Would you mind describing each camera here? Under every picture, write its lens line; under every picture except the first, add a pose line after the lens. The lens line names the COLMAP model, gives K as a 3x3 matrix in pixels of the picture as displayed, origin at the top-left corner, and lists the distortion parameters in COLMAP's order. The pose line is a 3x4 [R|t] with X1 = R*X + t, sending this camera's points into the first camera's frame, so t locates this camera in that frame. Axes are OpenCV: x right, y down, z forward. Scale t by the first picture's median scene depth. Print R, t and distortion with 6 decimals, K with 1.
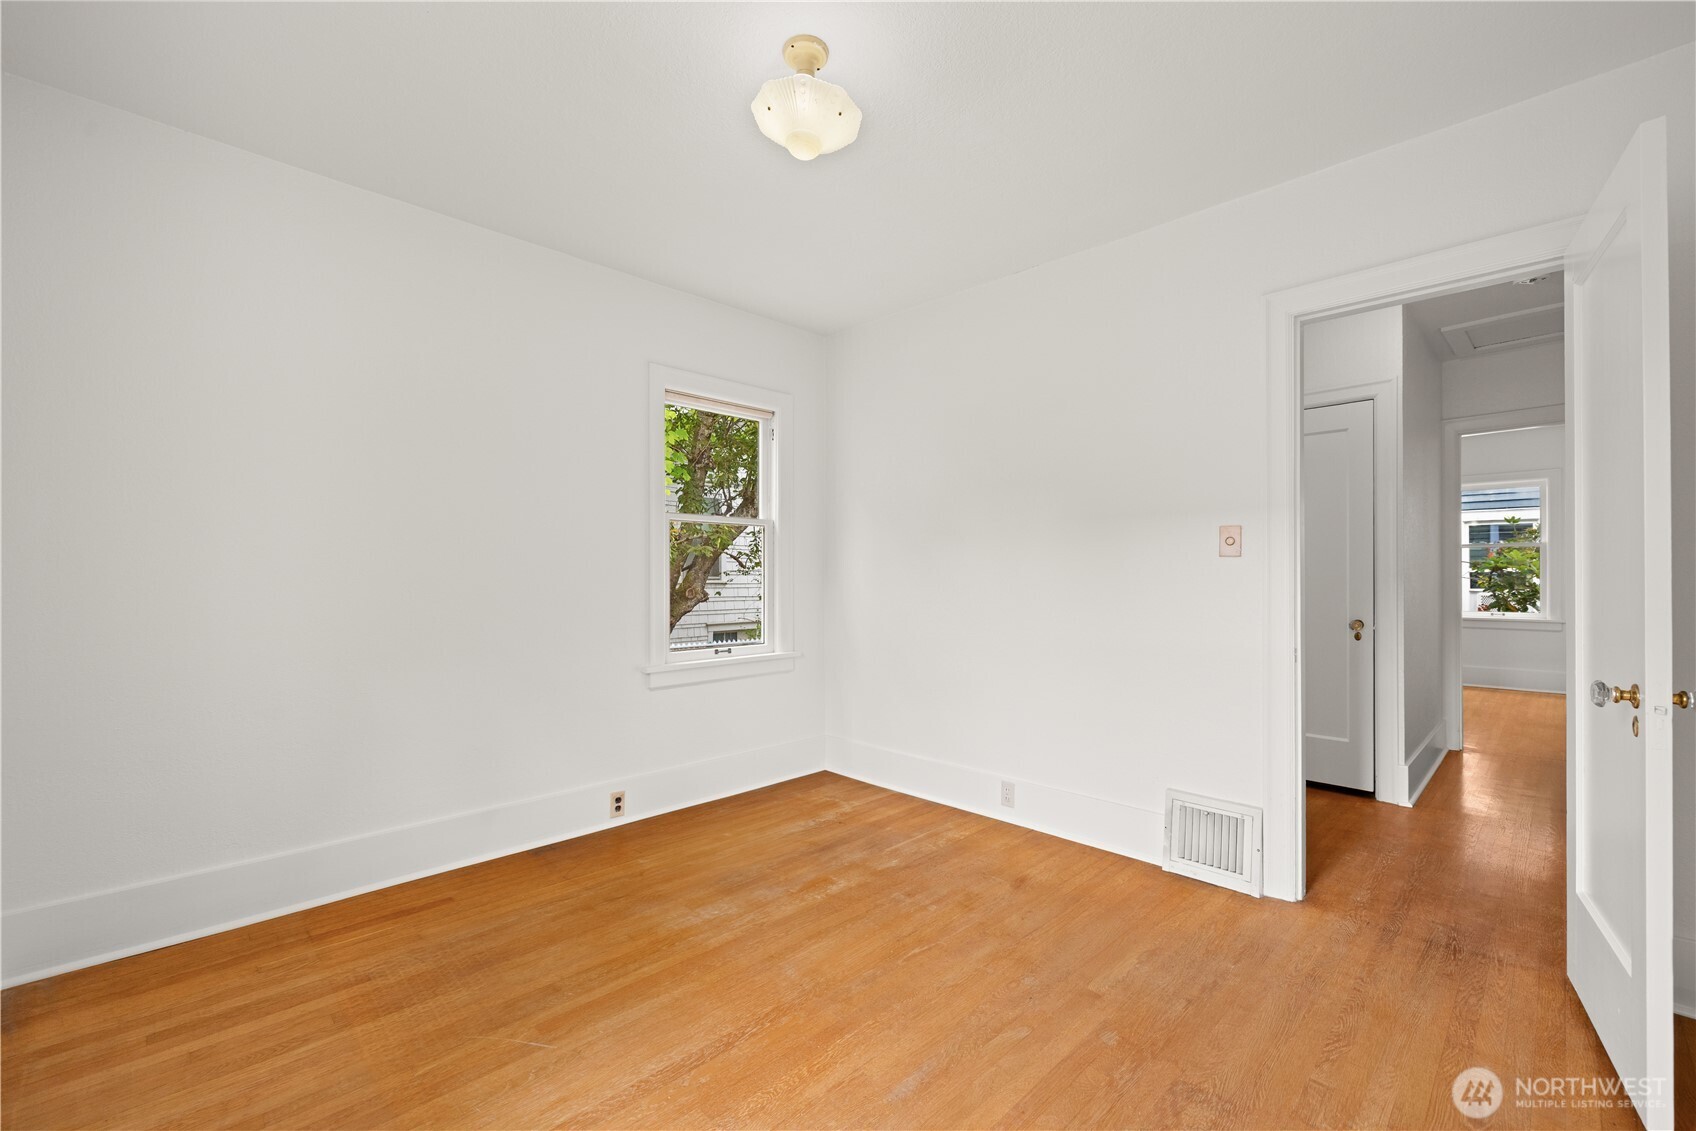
lens RADIAL K [[709.8, 0, 847.5], [0, 709.8, 581.1], [0, 0, 1]] dist [-0.001677, -0.000883]
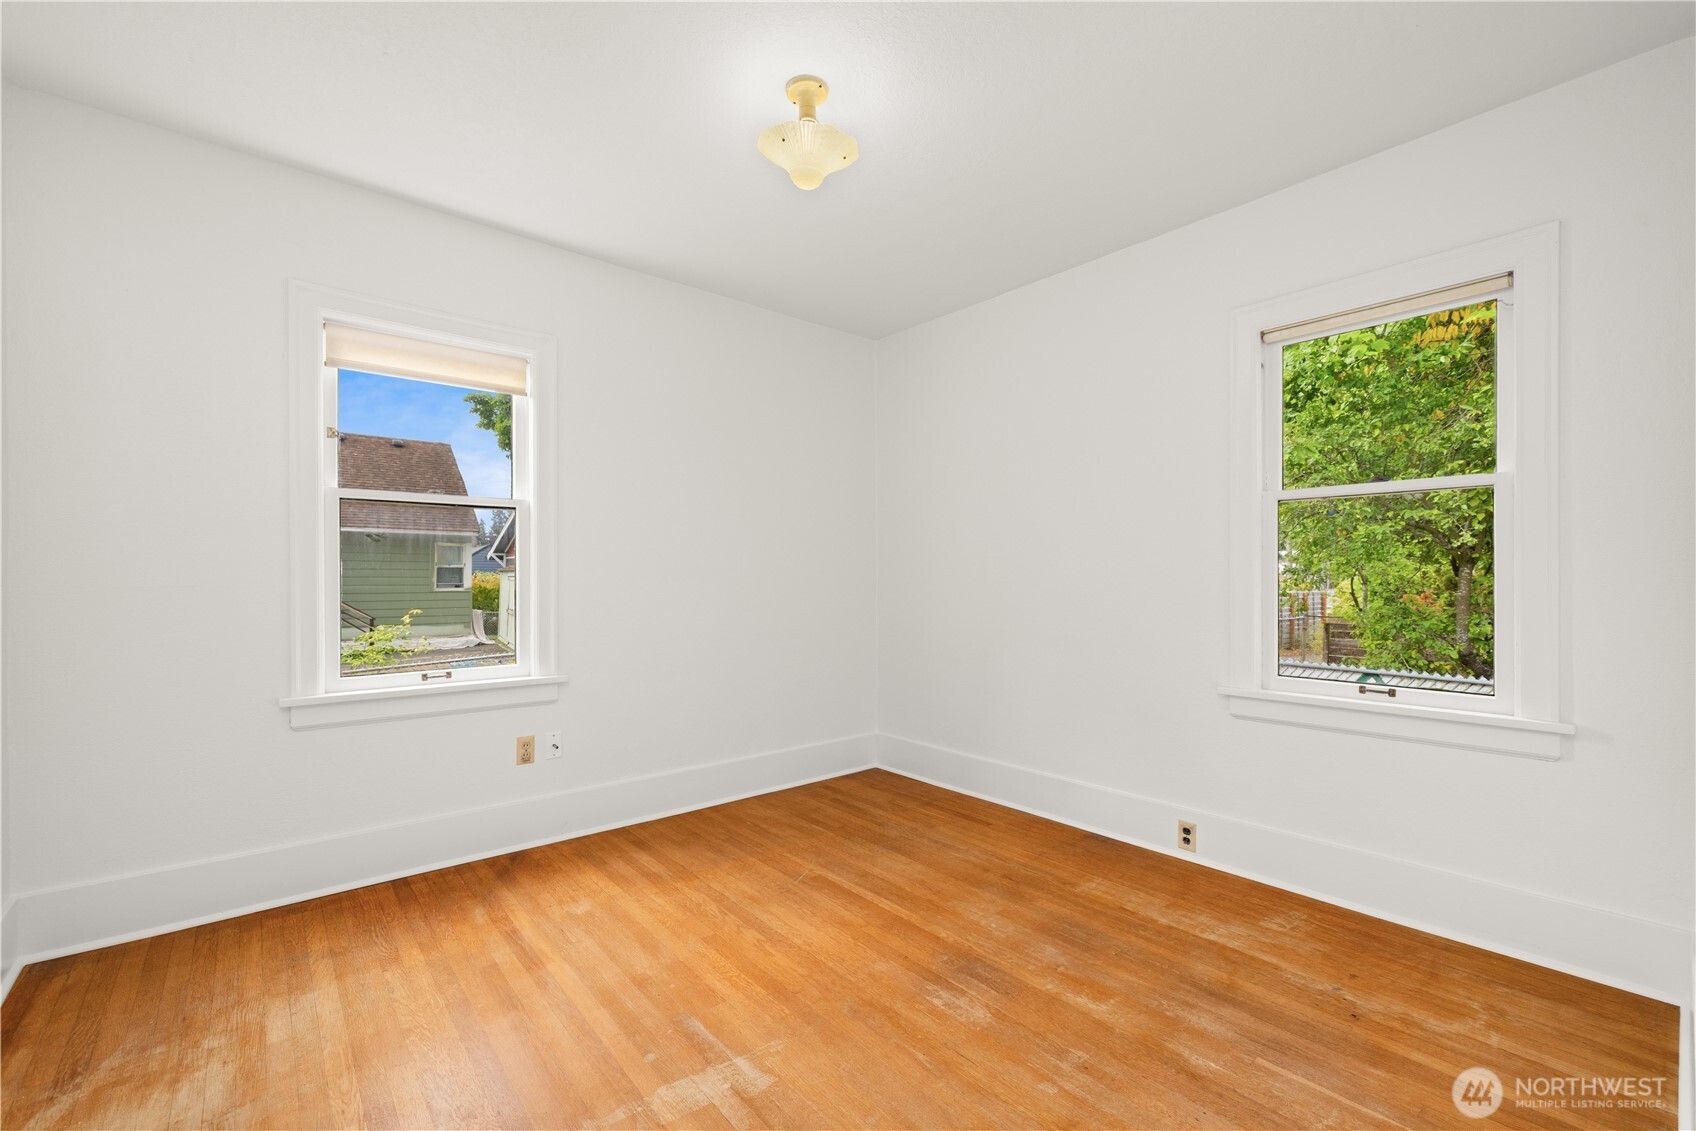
lens RADIAL K [[709.8, 0, 847.5], [0, 709.8, 581.1], [0, 0, 1]] dist [-0.001677, -0.000883]
pose [[-0.076411, 0.006284, -0.997057, 0.735363], [-0.009683, 0.999928, 0.007044, -0.002305], [0.997029, 0.010193, -0.076345, 0.821312]]
